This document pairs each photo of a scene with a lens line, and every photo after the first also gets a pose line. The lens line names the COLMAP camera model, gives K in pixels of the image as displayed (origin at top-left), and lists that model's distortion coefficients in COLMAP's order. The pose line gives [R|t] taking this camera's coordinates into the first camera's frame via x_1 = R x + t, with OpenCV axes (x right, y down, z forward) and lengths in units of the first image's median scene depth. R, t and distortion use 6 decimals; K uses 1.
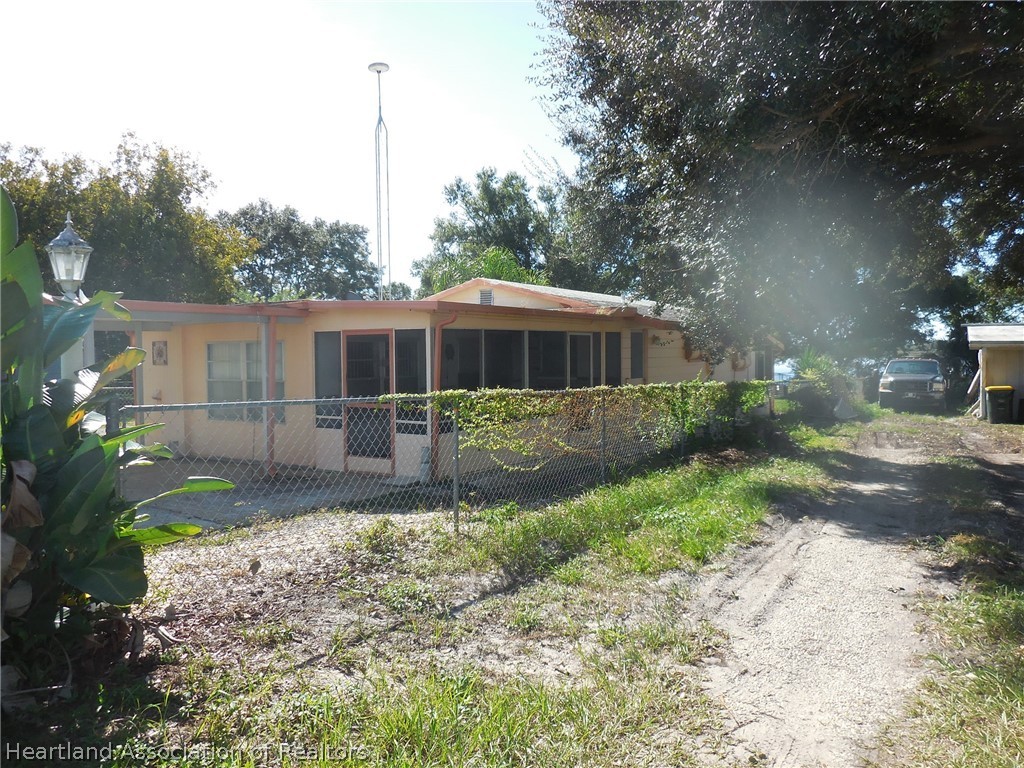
lens RADIAL K [[765.2, 0, 512.3], [0, 765.2, 383.1], [0, 0, 1]] dist [0.002147, 0.000741]
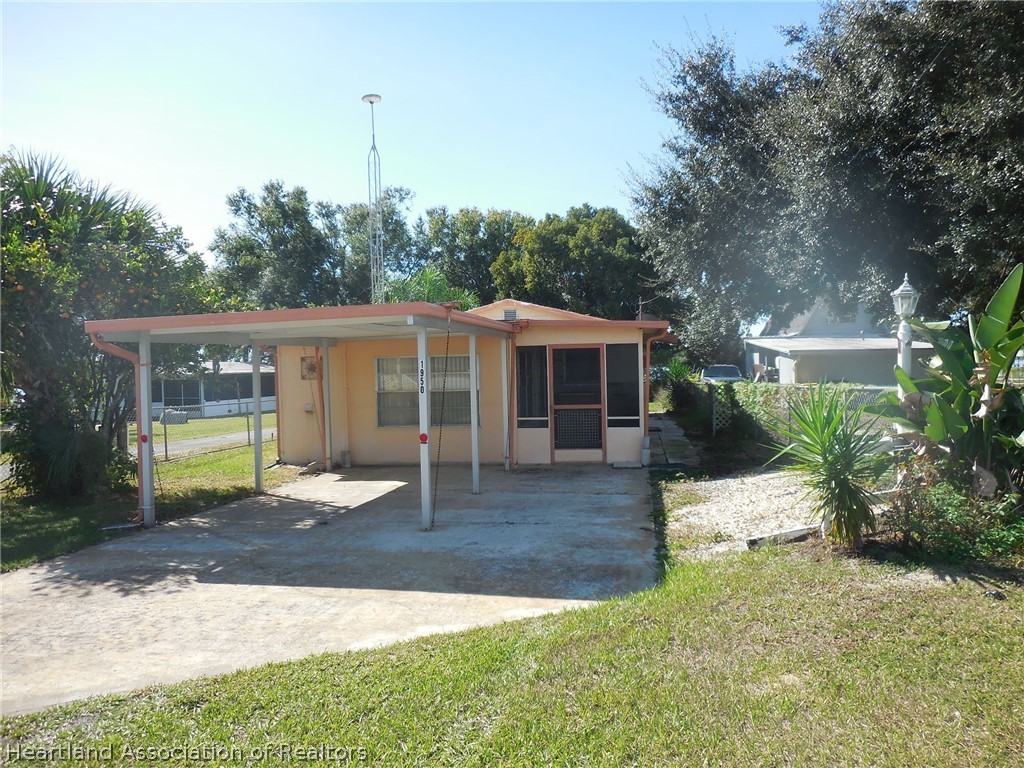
lens RADIAL K [[765.2, 0, 511.1], [0, 765.2, 384.7], [0, 0, 1]] dist [0.002147, 0.000741]
pose [[0.919656, -0.025008, 0.391928, -0.420554], [0.031993, 0.999424, -0.011302, 0.002713], [-0.391420, 0.022933, 0.919926, -0.043009]]
